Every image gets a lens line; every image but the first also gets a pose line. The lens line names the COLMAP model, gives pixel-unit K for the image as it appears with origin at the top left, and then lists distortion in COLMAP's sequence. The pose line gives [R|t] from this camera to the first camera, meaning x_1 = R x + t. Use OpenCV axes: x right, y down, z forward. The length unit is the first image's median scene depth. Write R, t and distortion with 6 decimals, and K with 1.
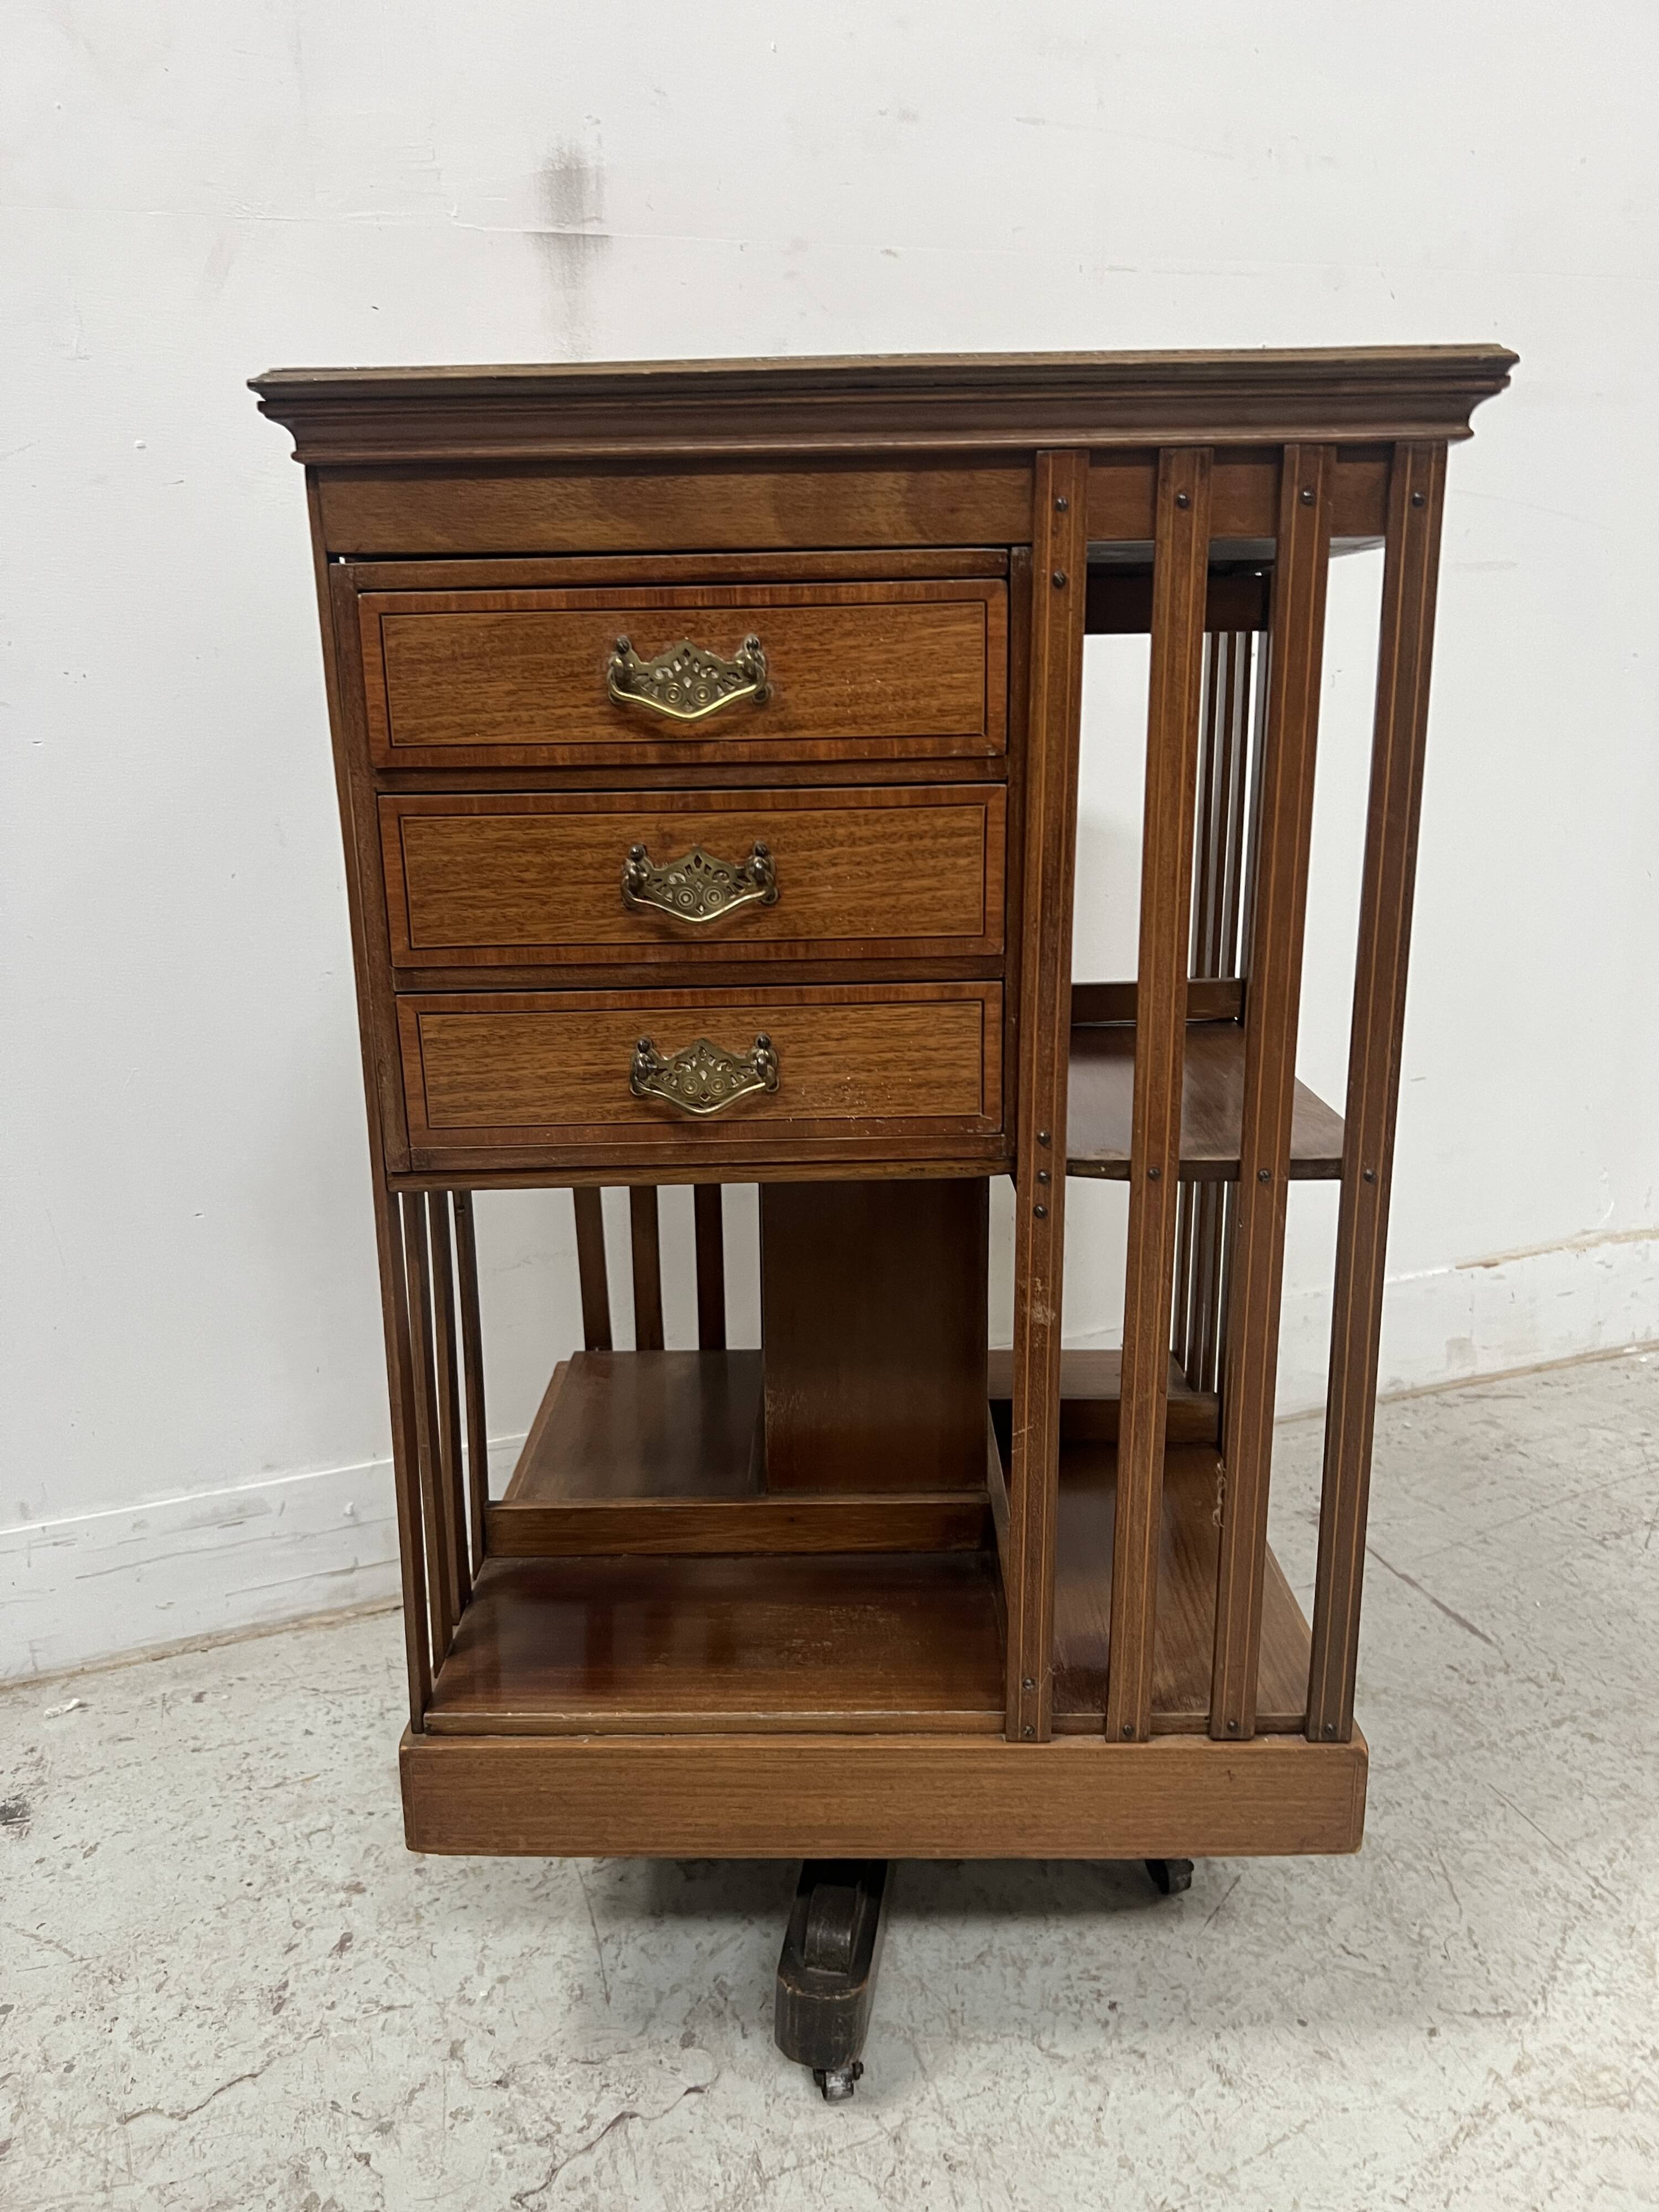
lens RADIAL K [[1672.8, 0, 802.6], [0, 1672.8, 1106.3], [0, 0, 1]] dist [0.096085, -0.137794]
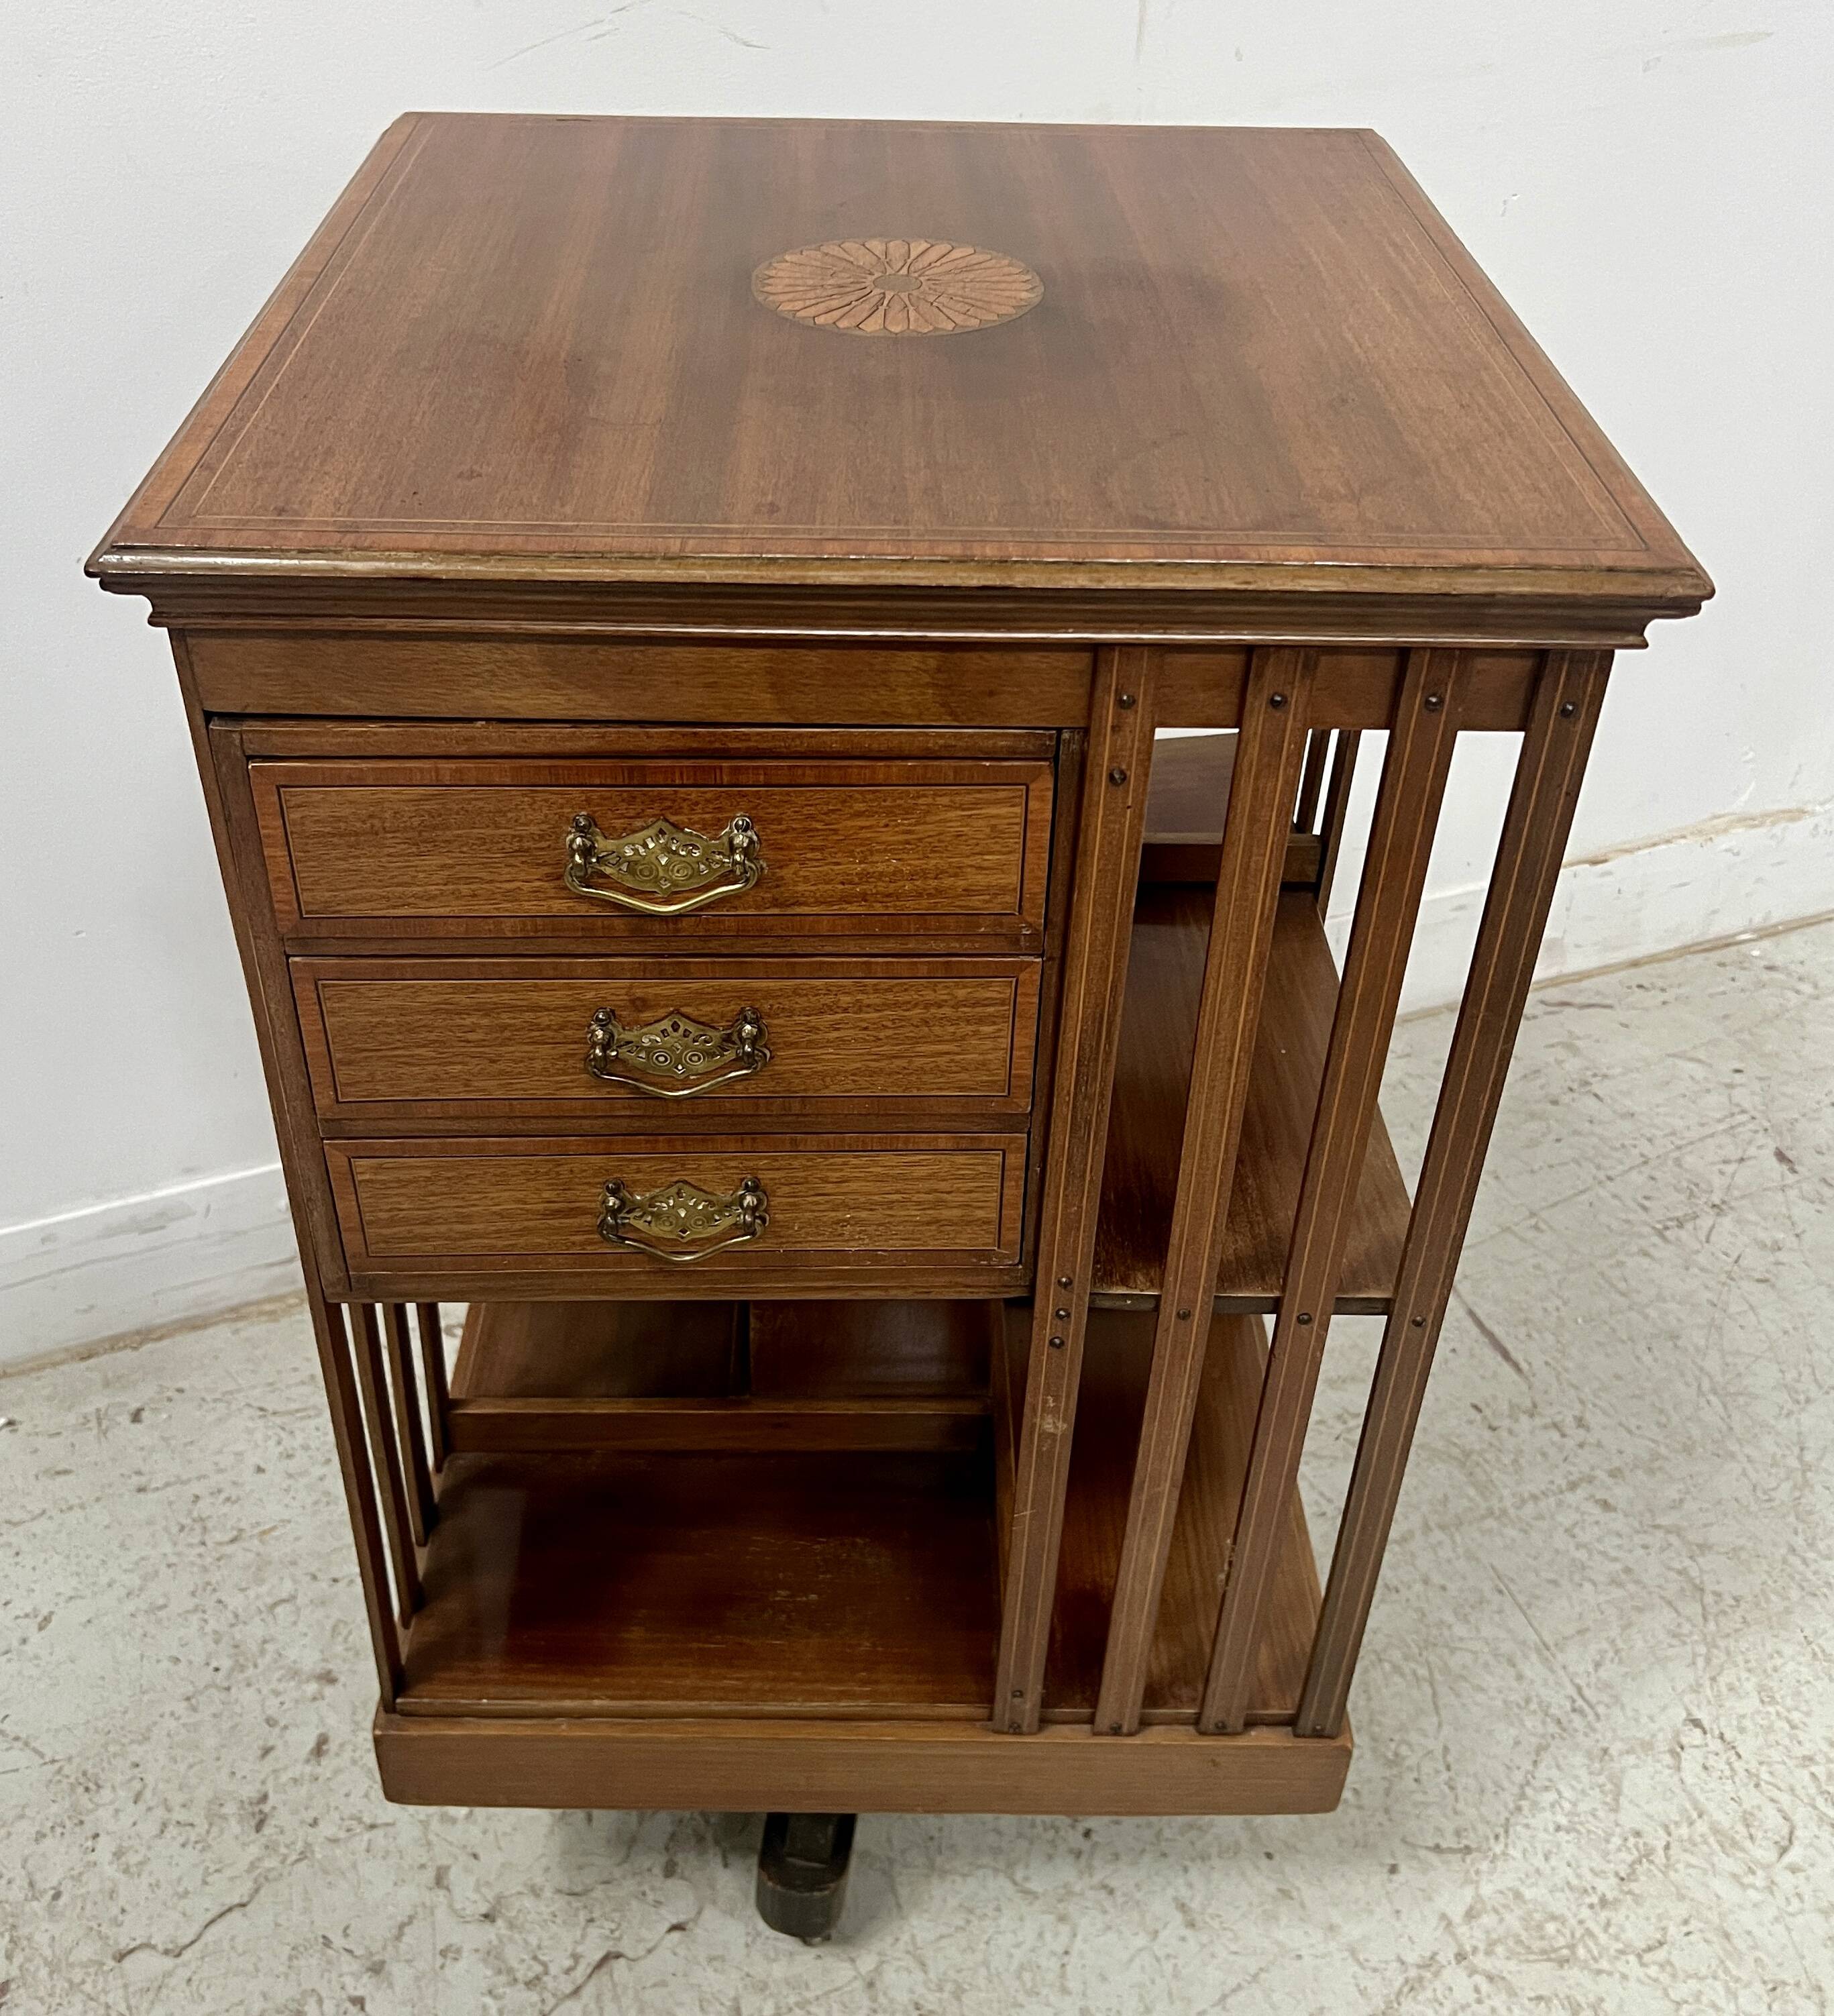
lens RADIAL K [[2069.7, 0, 874.8], [0, 2069.7, 899.3], [0, 0, 1]] dist [0.071991, -0.138333]
pose [[0.999118, 0.015791, 0.038905, -0.003524], [-0.028611, 0.934212, 0.355569, -0.560520], [-0.030730, -0.356368, 0.933840, 0.042741]]
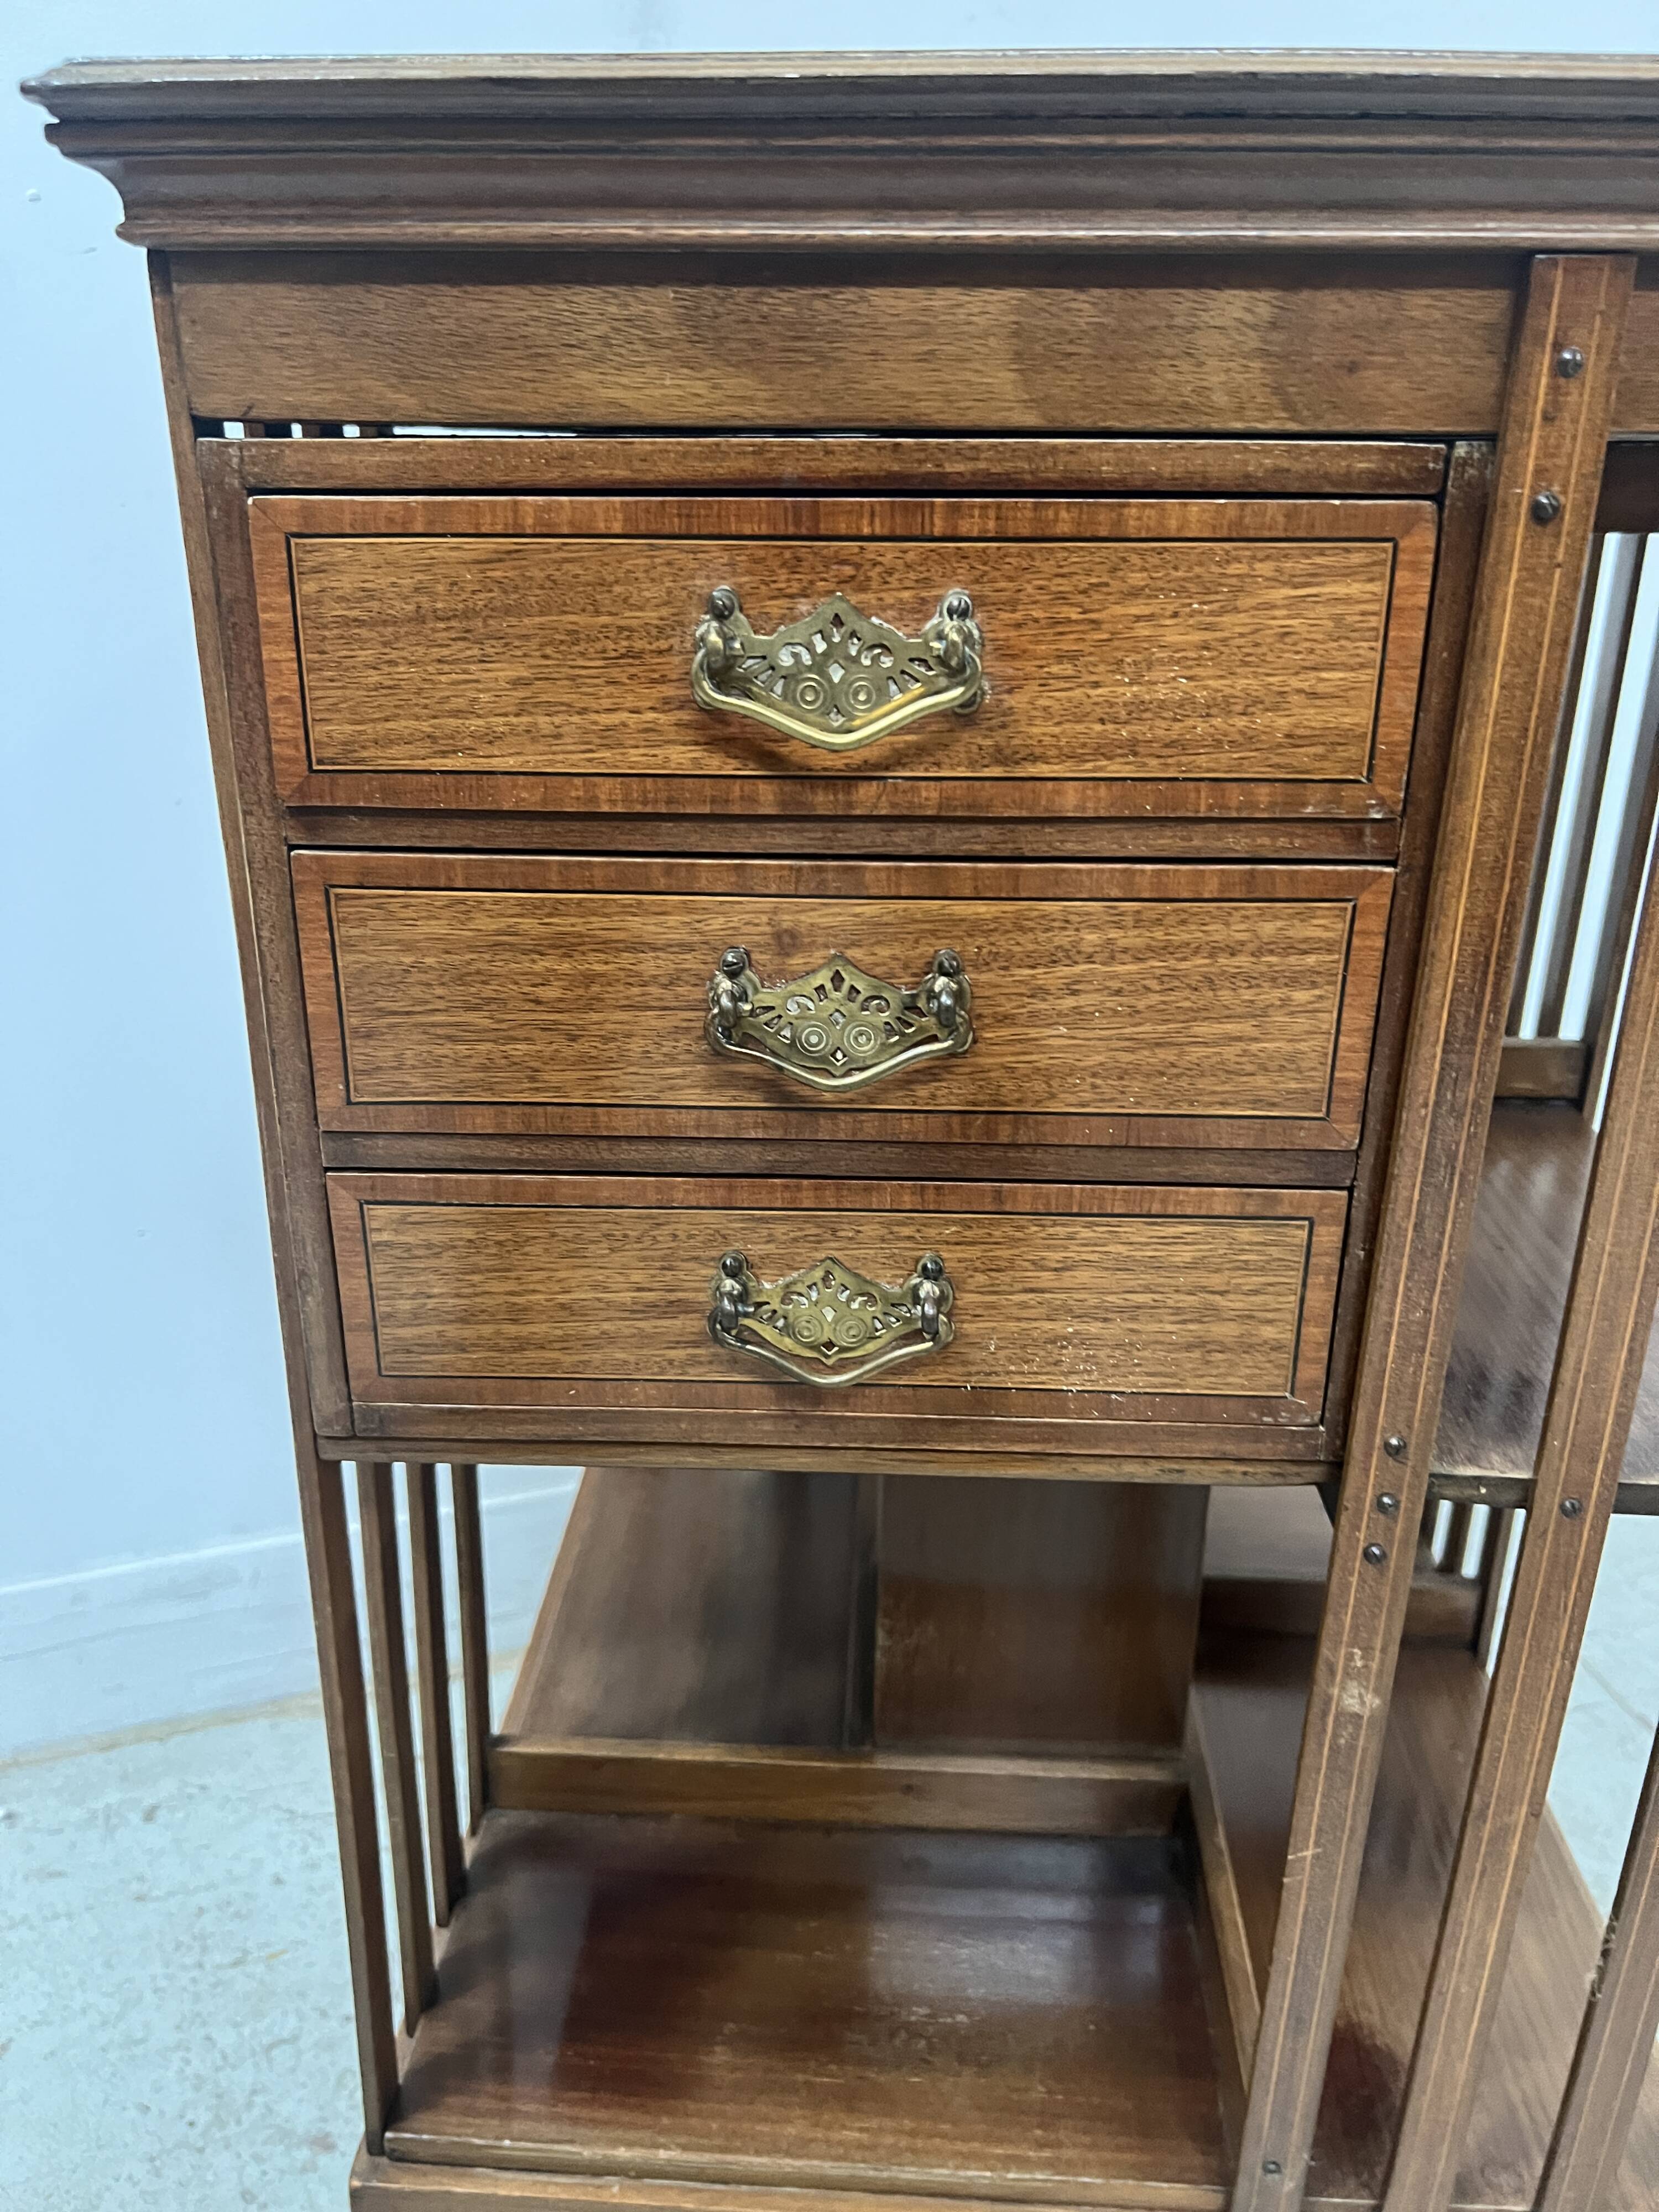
lens RADIAL K [[1694.6, 0, 796.7], [0, 1694.6, 1106.0], [0, 0, 1]] dist [0.048443, -0.060936]
pose [[0.998683, 0.039546, -0.032678, -0.054013], [-0.035402, 0.992276, 0.118892, -0.165922], [0.037127, -0.117578, 0.992369, 0.400846]]
